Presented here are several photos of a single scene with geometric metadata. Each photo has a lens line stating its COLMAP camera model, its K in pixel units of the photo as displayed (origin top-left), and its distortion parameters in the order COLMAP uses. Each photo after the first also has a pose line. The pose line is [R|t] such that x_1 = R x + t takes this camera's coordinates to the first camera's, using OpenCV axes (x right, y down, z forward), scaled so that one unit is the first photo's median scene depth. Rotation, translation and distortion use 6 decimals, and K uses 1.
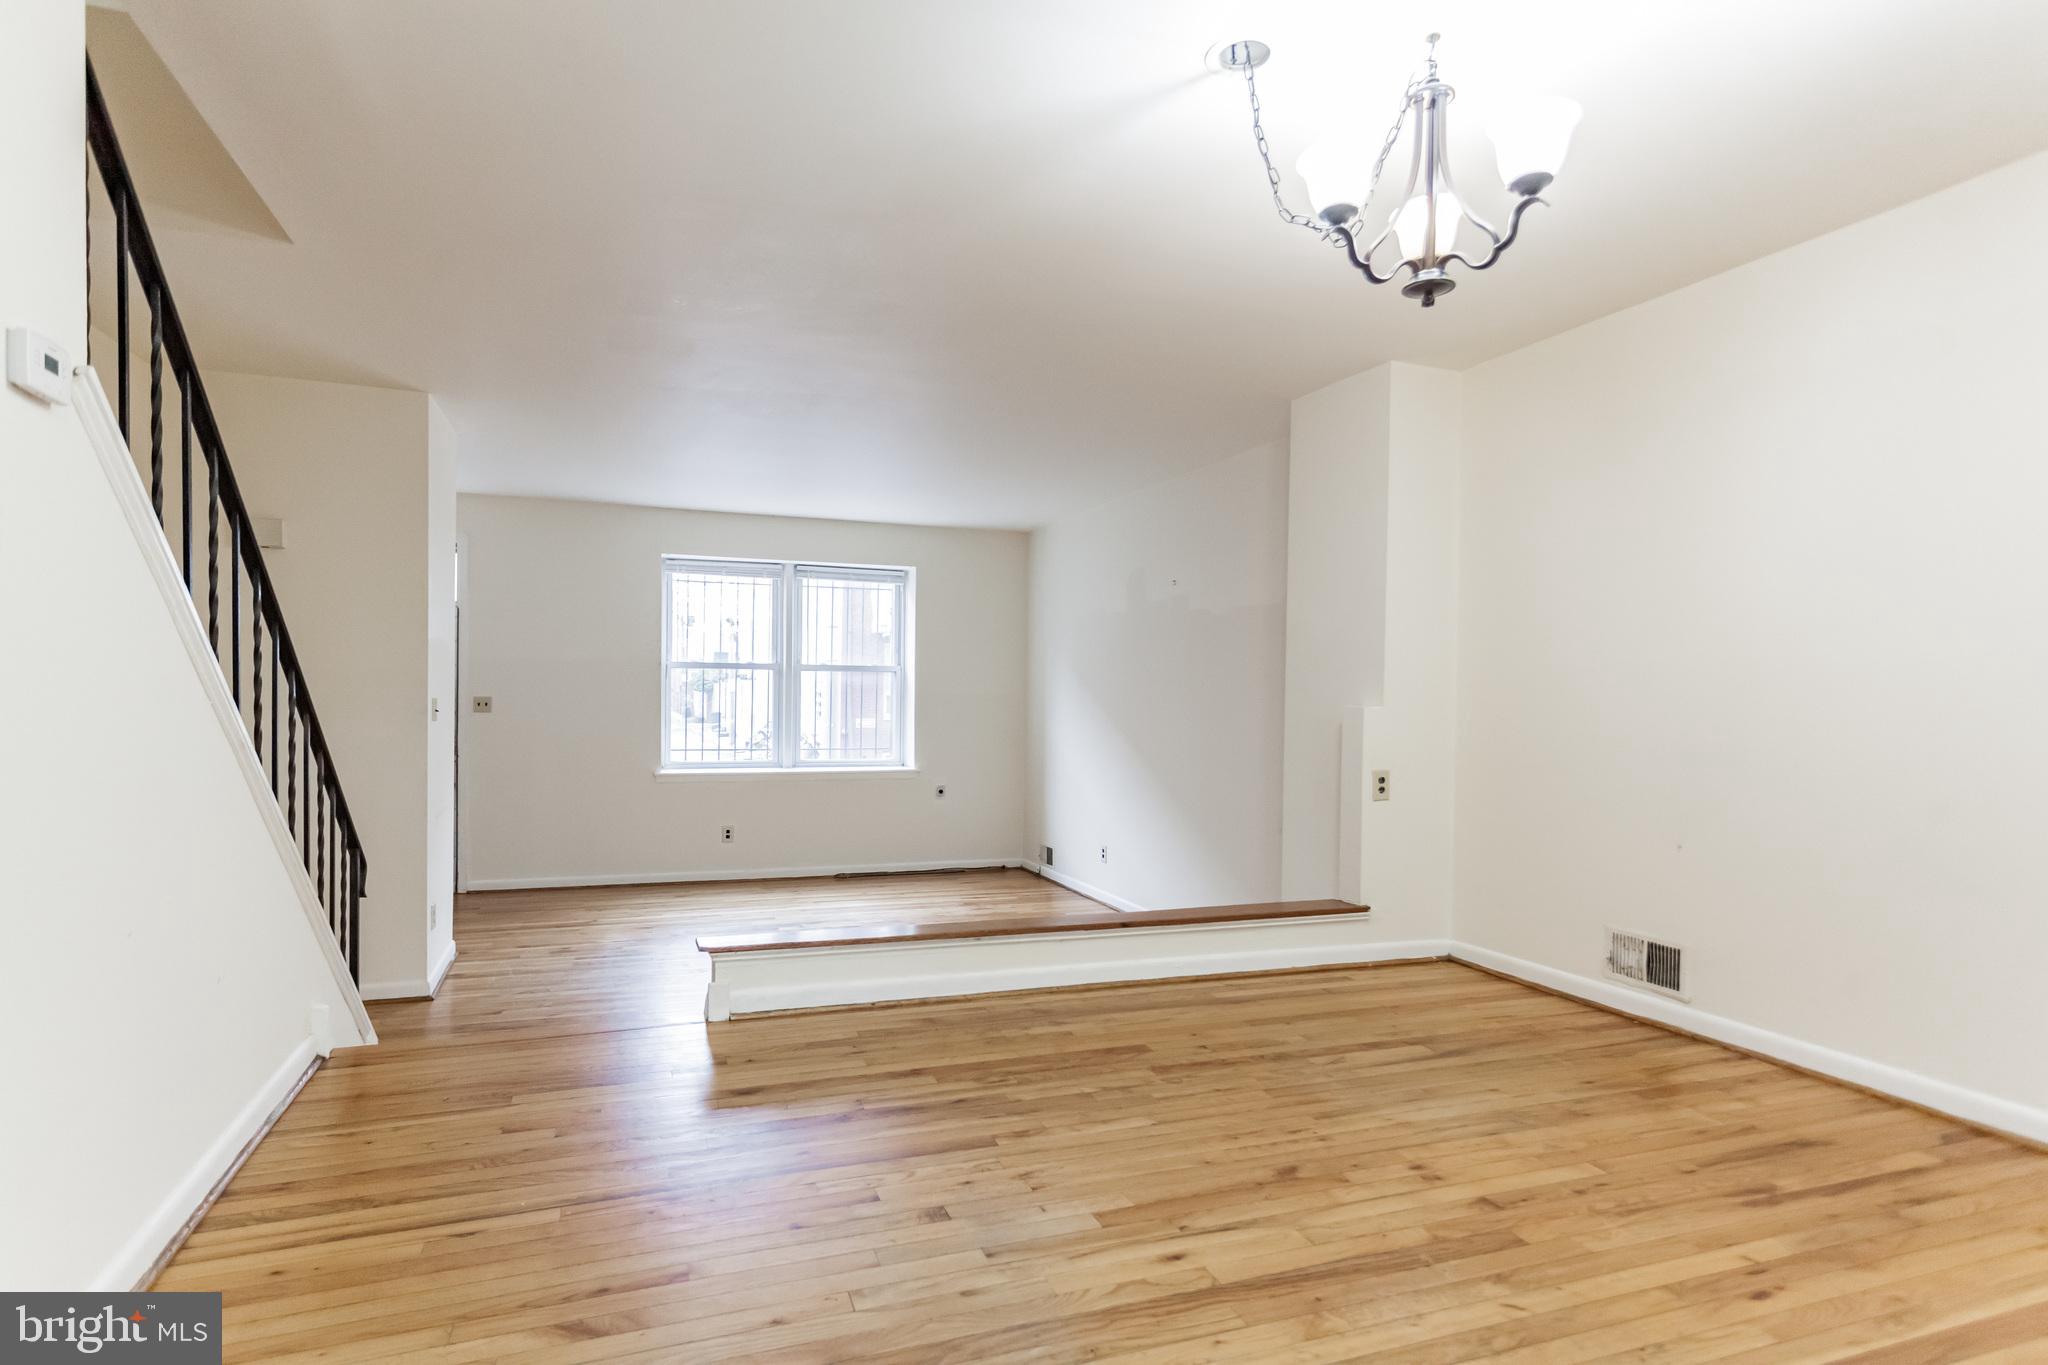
lens RADIAL K [[1027.2, 0, 1030.6], [0, 1027.2, 672.7], [0, 0, 1]] dist [0.002311, 0.000241]
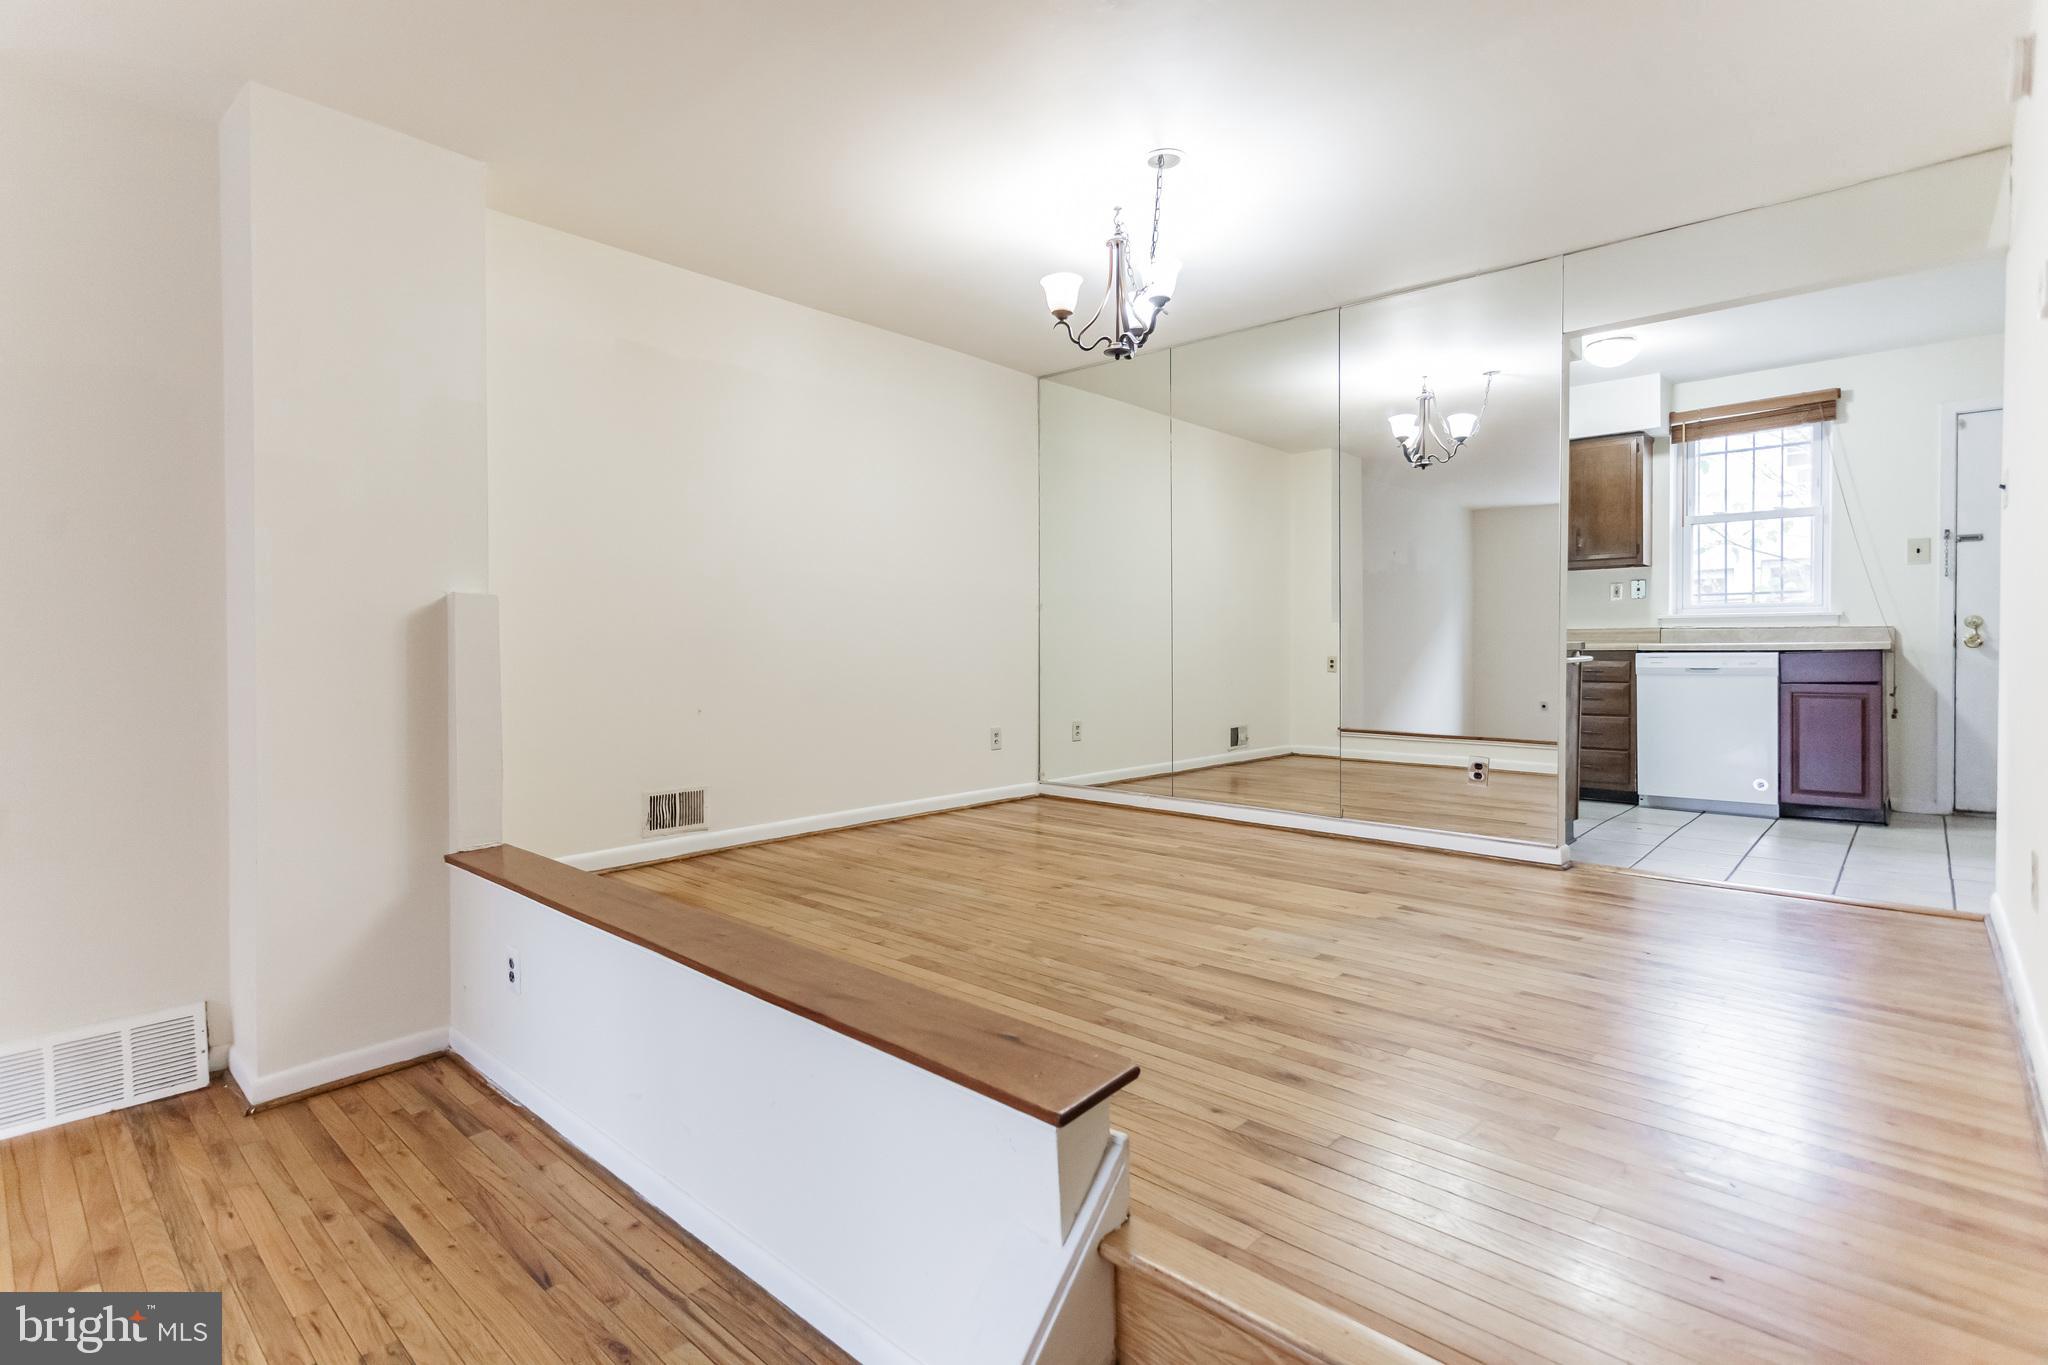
lens RADIAL K [[985.1, 0, 1026.7], [0, 985.1, 657.0], [0, 0, 1]] dist [0.009077, -0.000005]
pose [[-0.433650, -0.020220, 0.900855, -0.623595], [-0.011707, 0.999790, 0.016805, 0.069971], [-0.901005, -0.003258, -0.433796, 1.113703]]
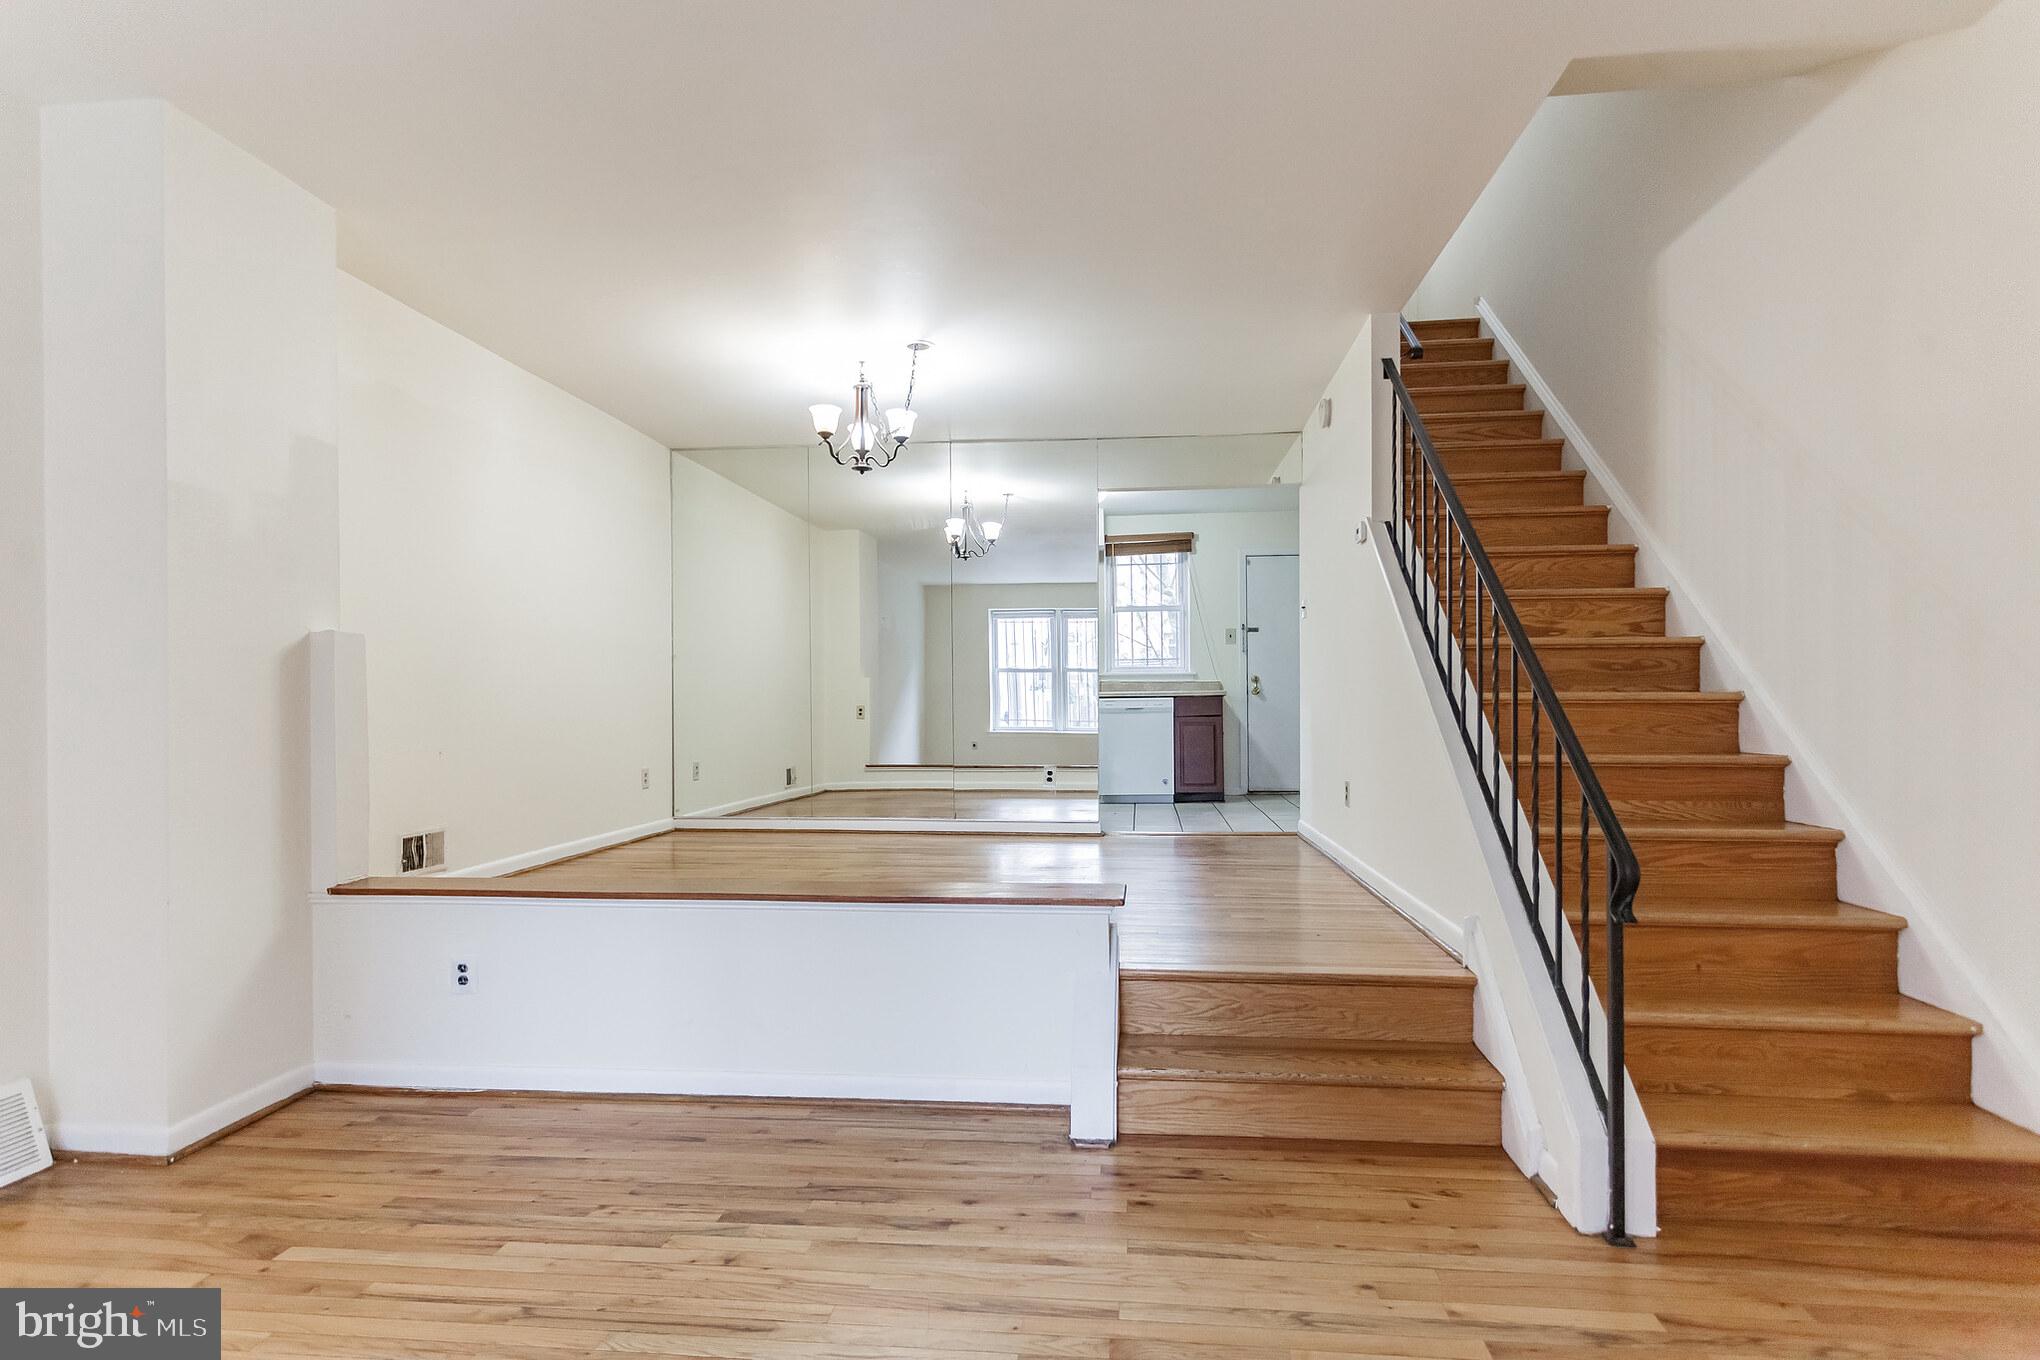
lens RADIAL K [[1021.8, 0, 1026.8], [0, 1021.8, 708.9], [0, 0, 1]] dist [0.015263, 0.000438]
pose [[-0.882678, -0.008121, 0.469907, -0.607895], [-0.007828, 0.999966, 0.002577, 0.094611], [-0.469912, -0.001404, -0.882712, 1.669413]]
